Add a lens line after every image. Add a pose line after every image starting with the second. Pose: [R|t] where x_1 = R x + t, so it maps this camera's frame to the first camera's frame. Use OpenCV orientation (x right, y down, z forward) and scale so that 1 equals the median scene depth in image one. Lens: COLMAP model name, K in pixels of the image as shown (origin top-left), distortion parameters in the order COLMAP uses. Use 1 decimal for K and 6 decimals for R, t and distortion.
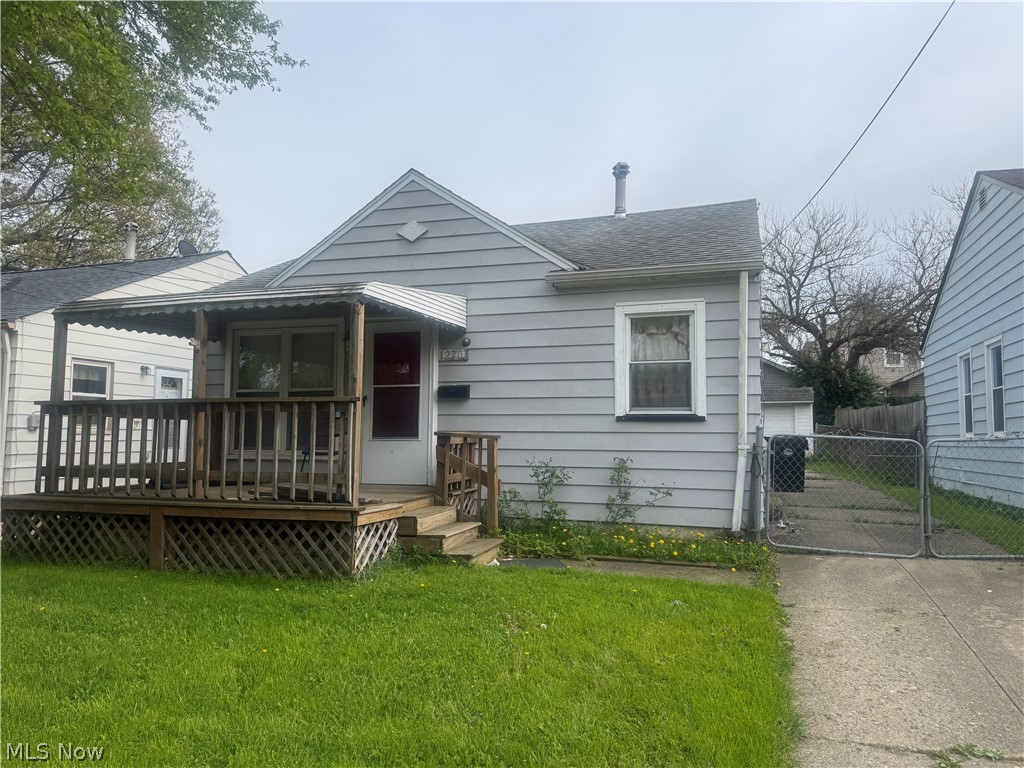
lens RADIAL K [[726.5, 0, 521.5], [0, 726.5, 391.6], [0, 0, 1]] dist [0.013491, -0.012663]
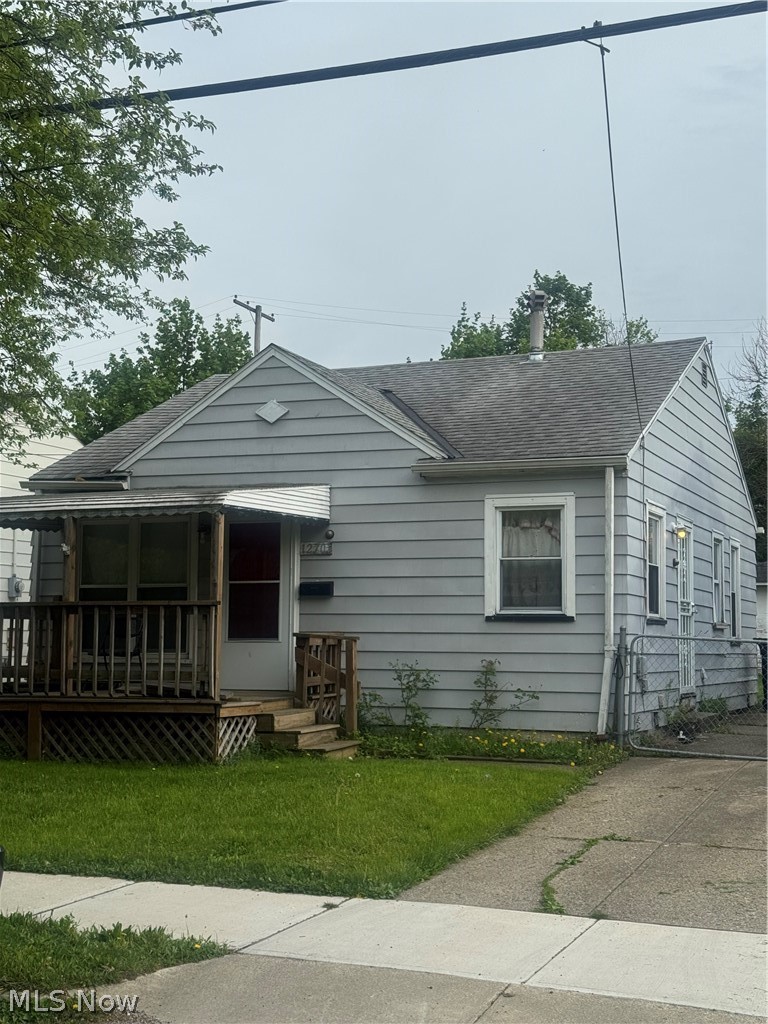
lens RADIAL K [[1413.4, 0, 383.9], [0, 1413.4, 509.1], [0, 0, 1]] dist [-0.037325, 0.000000]
pose [[0.996600, -0.008109, -0.081994, 0.161067], [0.005688, 0.999542, -0.029720, -0.054743], [0.082198, 0.029153, 0.996190, -0.900359]]
